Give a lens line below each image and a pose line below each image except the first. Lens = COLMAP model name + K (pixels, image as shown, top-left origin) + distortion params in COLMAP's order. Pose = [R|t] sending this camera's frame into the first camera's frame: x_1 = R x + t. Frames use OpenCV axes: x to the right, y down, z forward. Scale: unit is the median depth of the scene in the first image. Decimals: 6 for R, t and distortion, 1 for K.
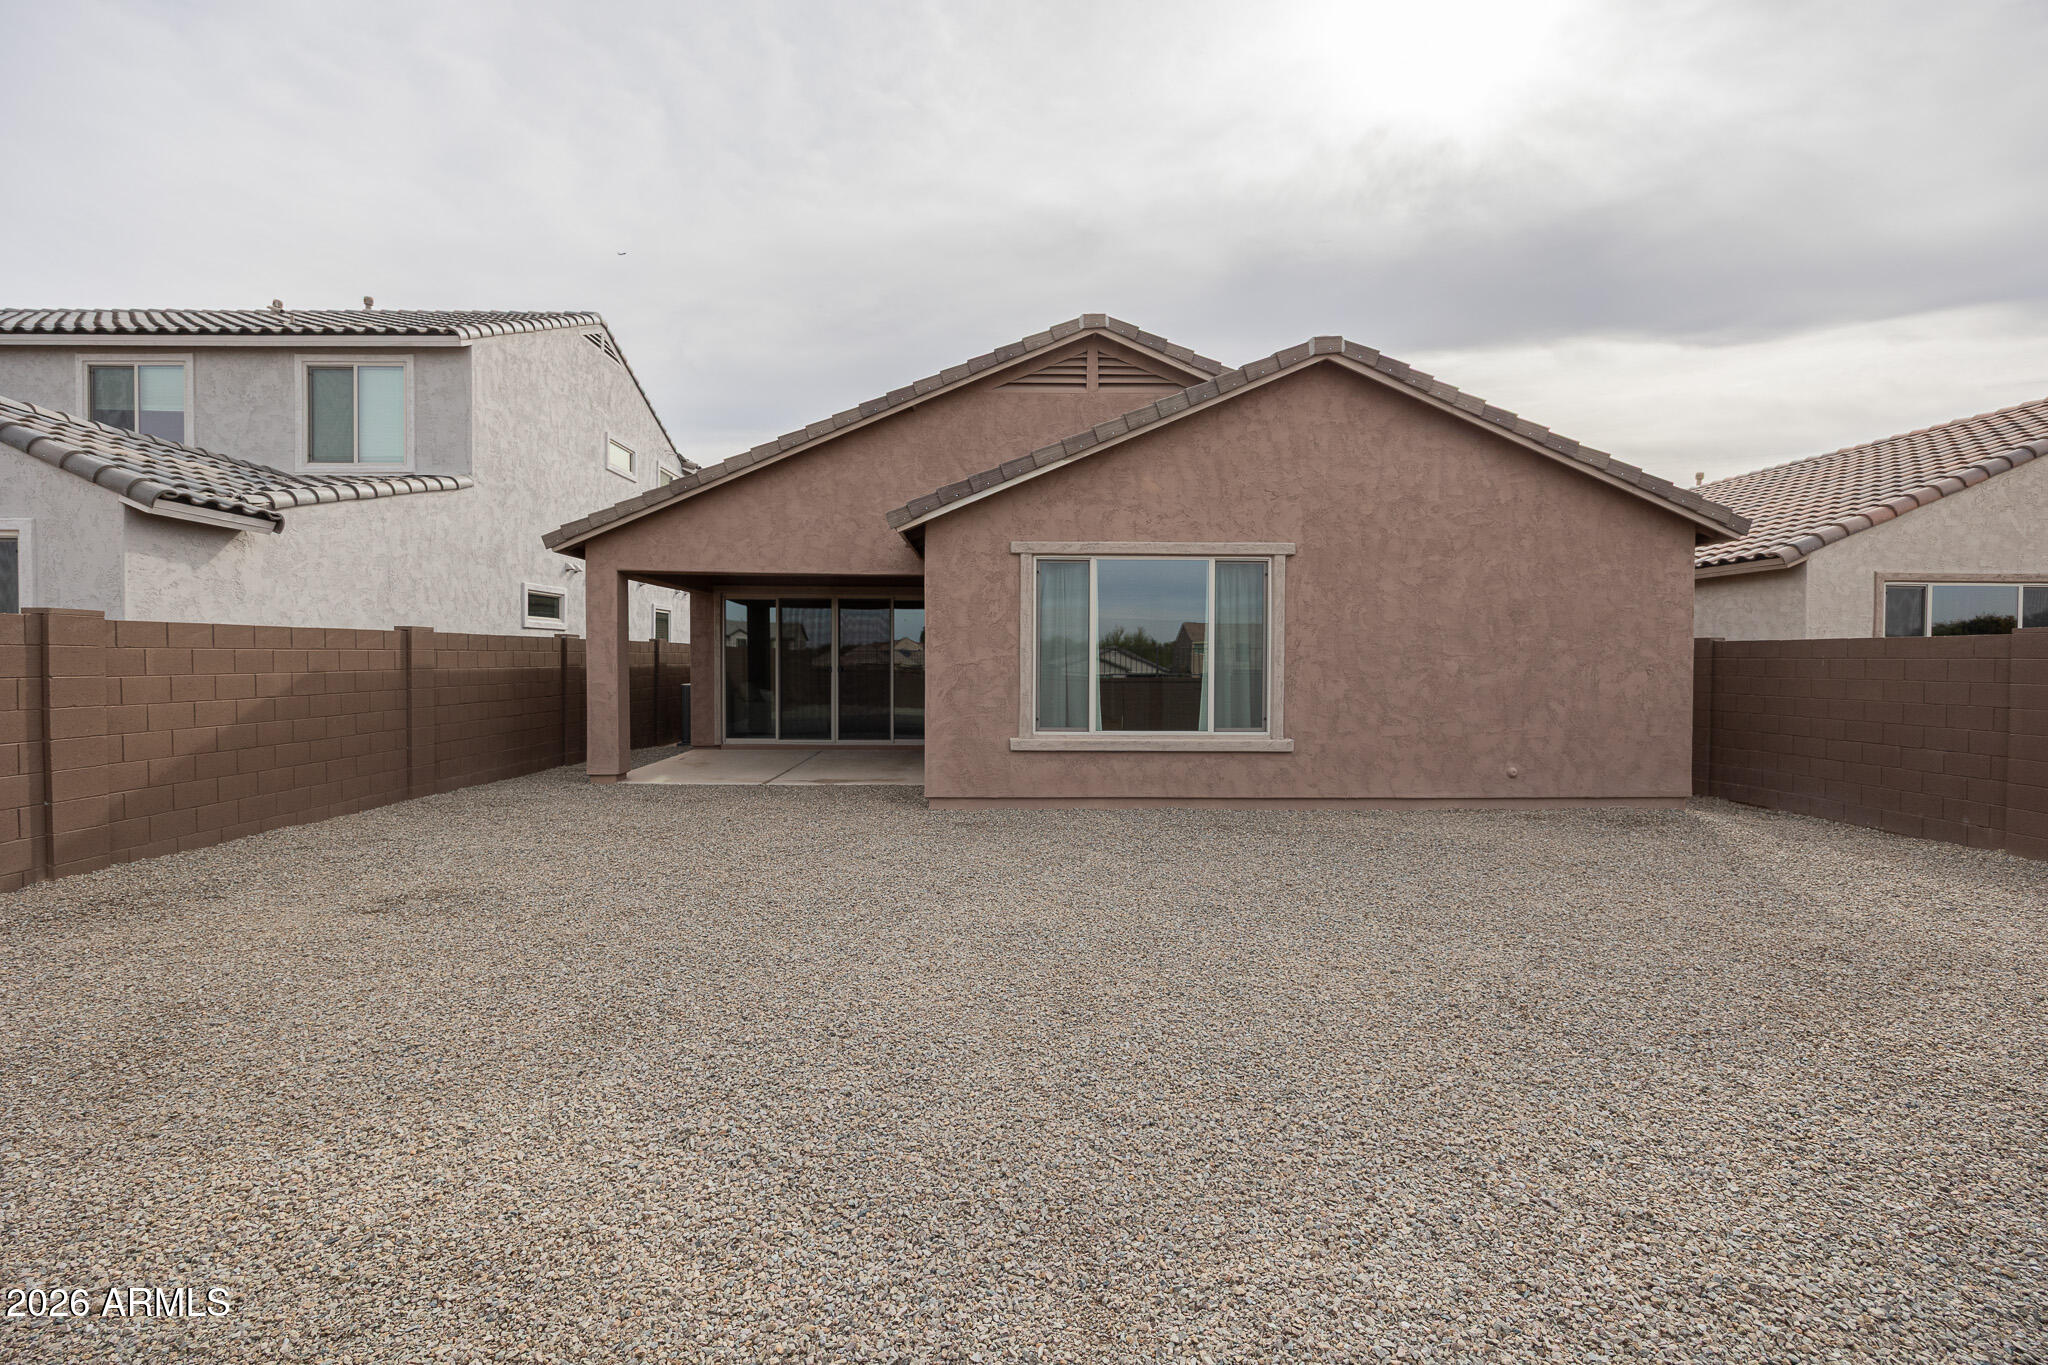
lens RADIAL K [[914.2, 0, 1034.2], [0, 914.2, 683.0], [0, 0, 1]] dist [-0.009572, -0.000590]
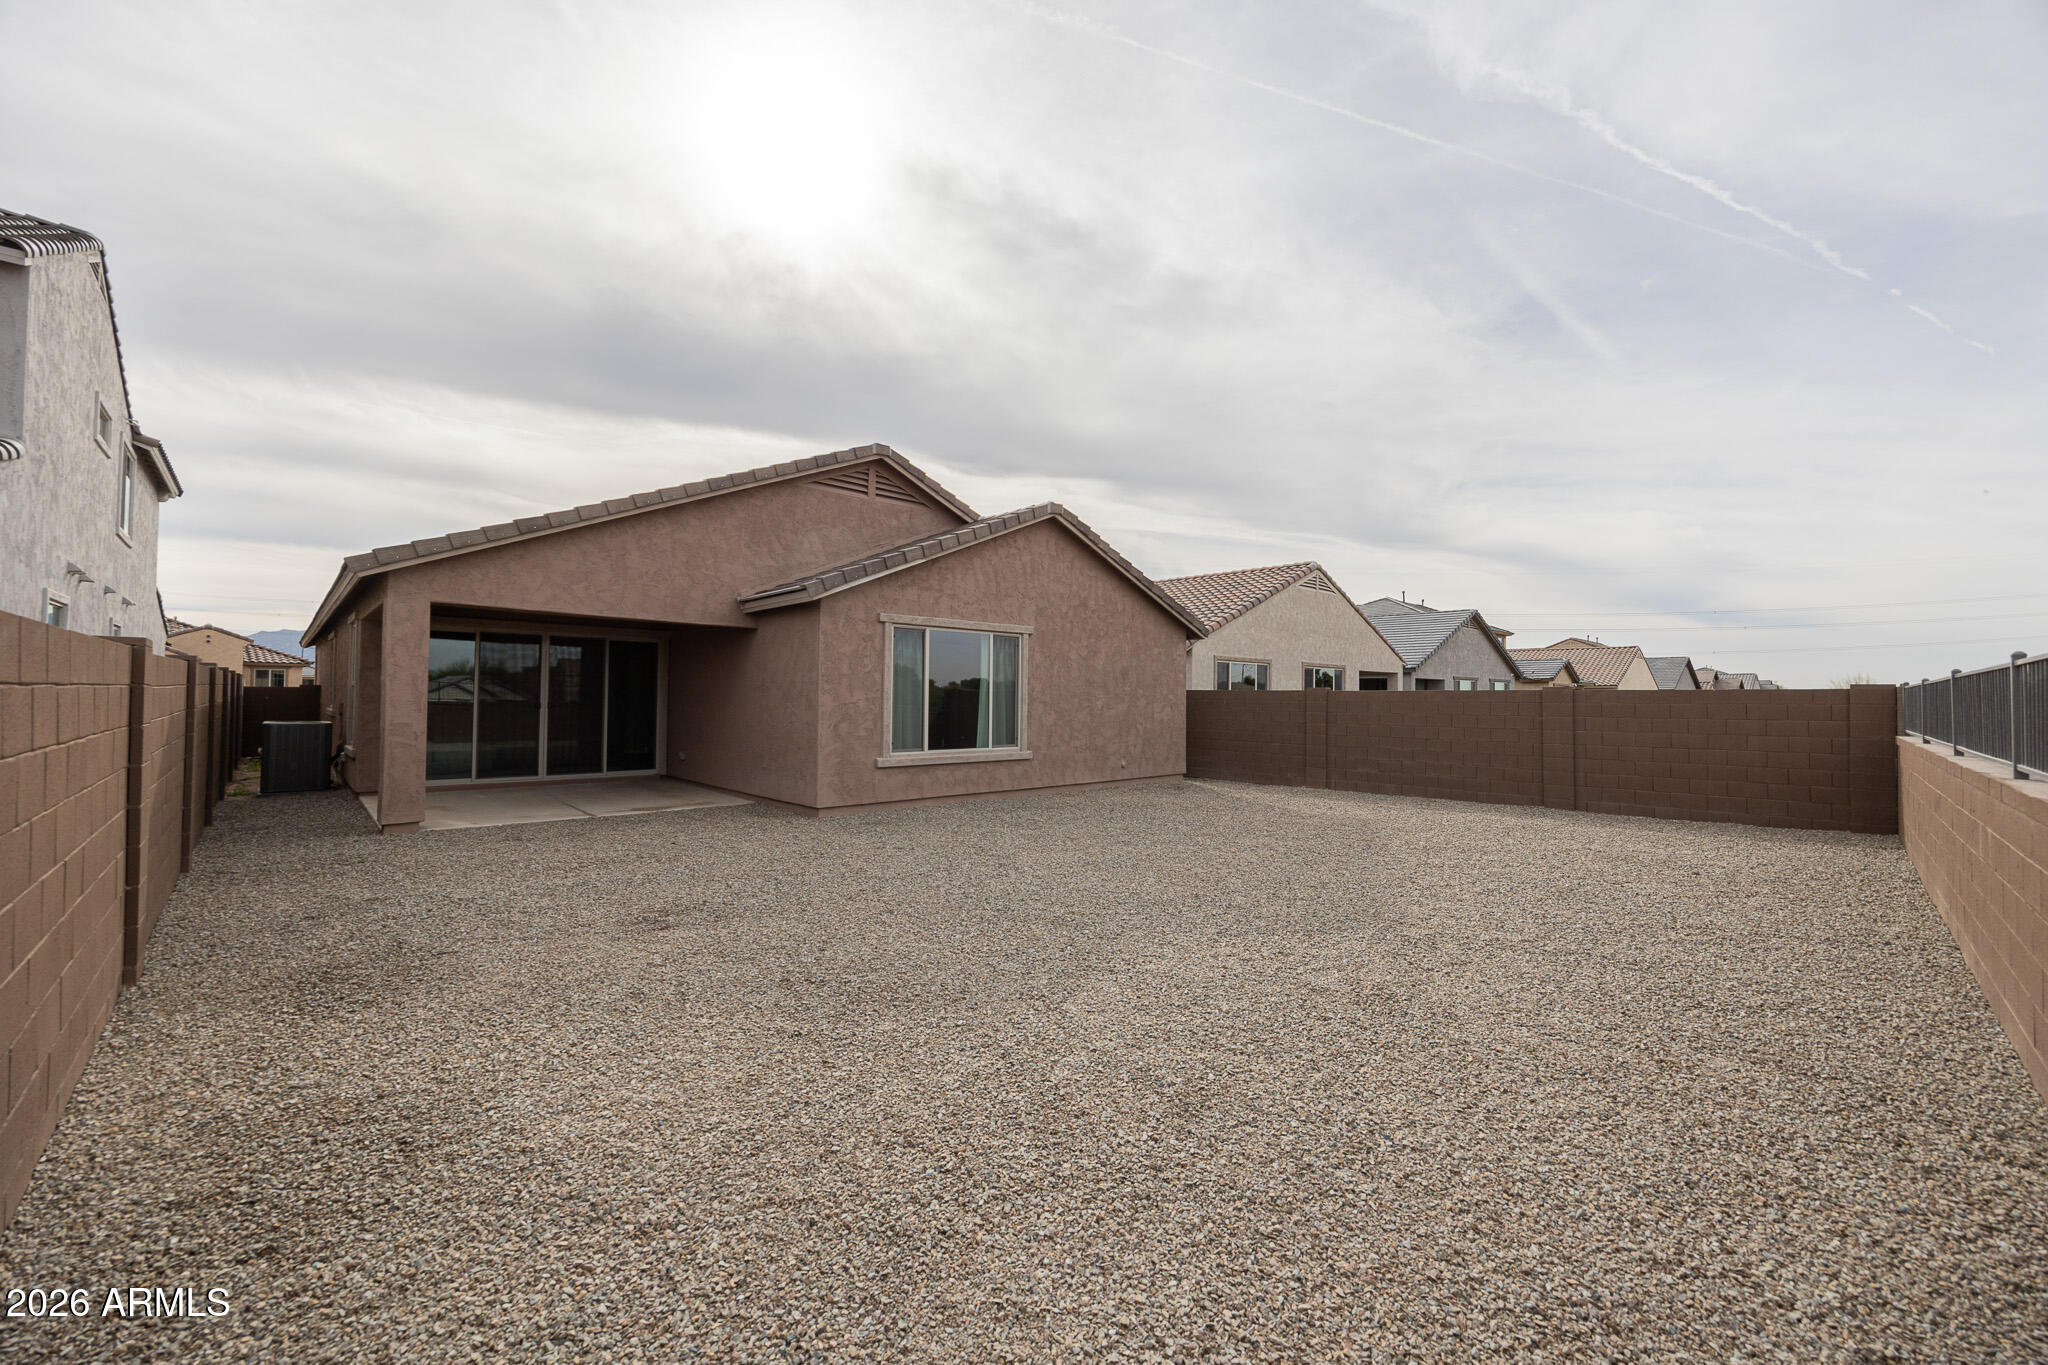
lens RADIAL K [[793.4, 0, 1043.4], [0, 793.4, 687.2], [0, 0, 1]] dist [0.009282, 0.000163]
pose [[0.742983, 0.013040, 0.669184, -0.612489], [0.006817, 0.999611, -0.027047, -0.010915], [-0.669276, 0.024657, 0.742605, -0.032204]]
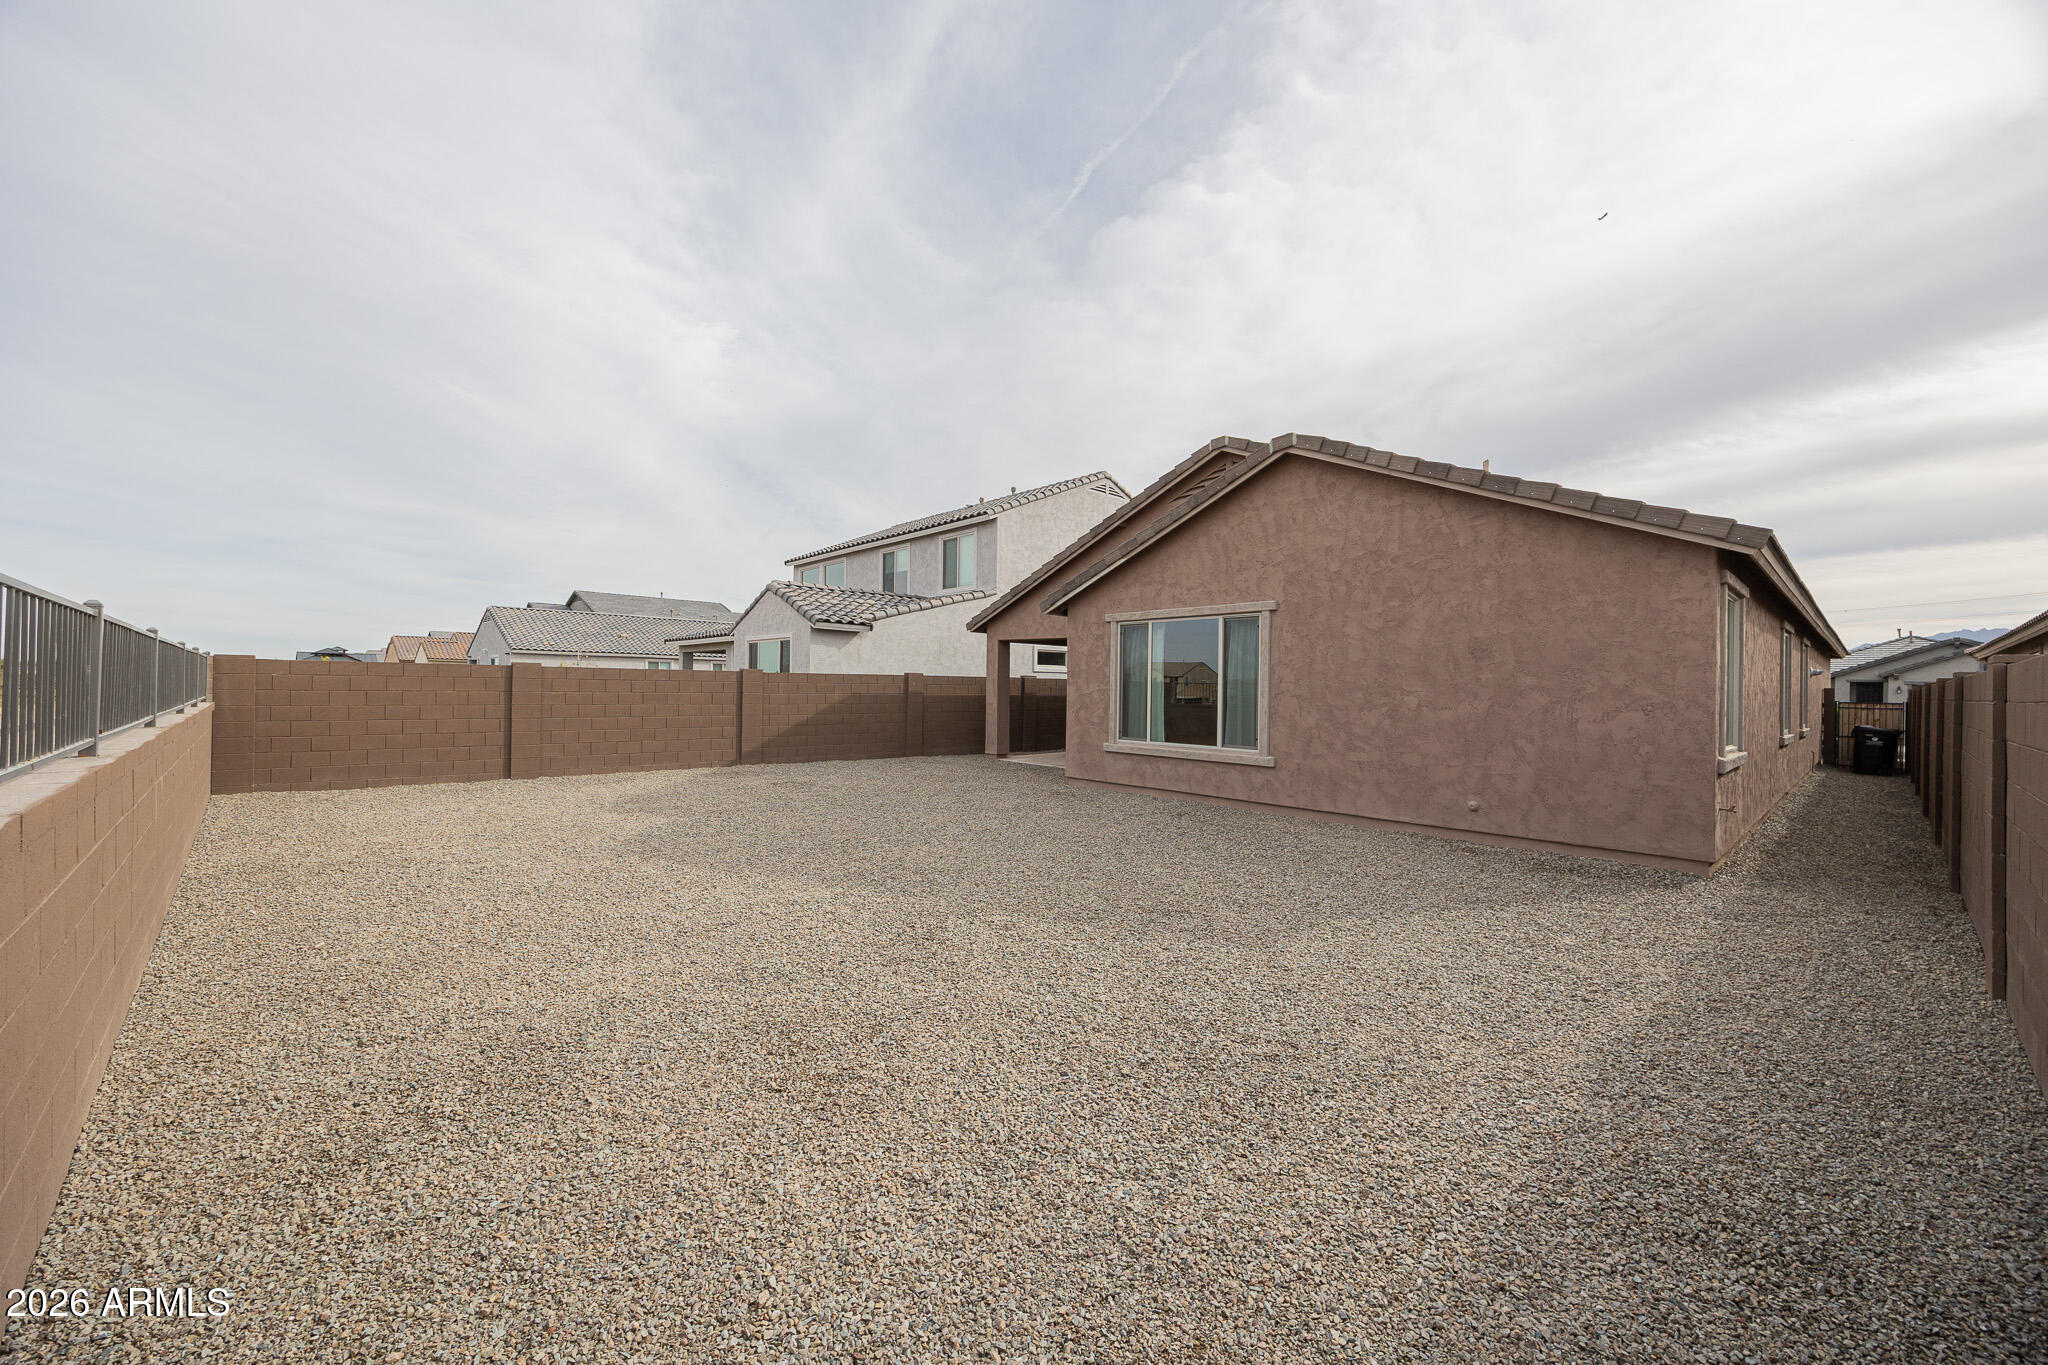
lens RADIAL K [[793.4, 0, 1039.6], [0, 793.4, 687.2], [0, 0, 1]] dist [0.009282, 0.000163]
pose [[0.659331, 0.005125, -0.751836, 0.878569], [-0.031065, 0.999309, -0.020431, -0.002048], [0.751211, 0.036827, 0.659034, 0.041047]]
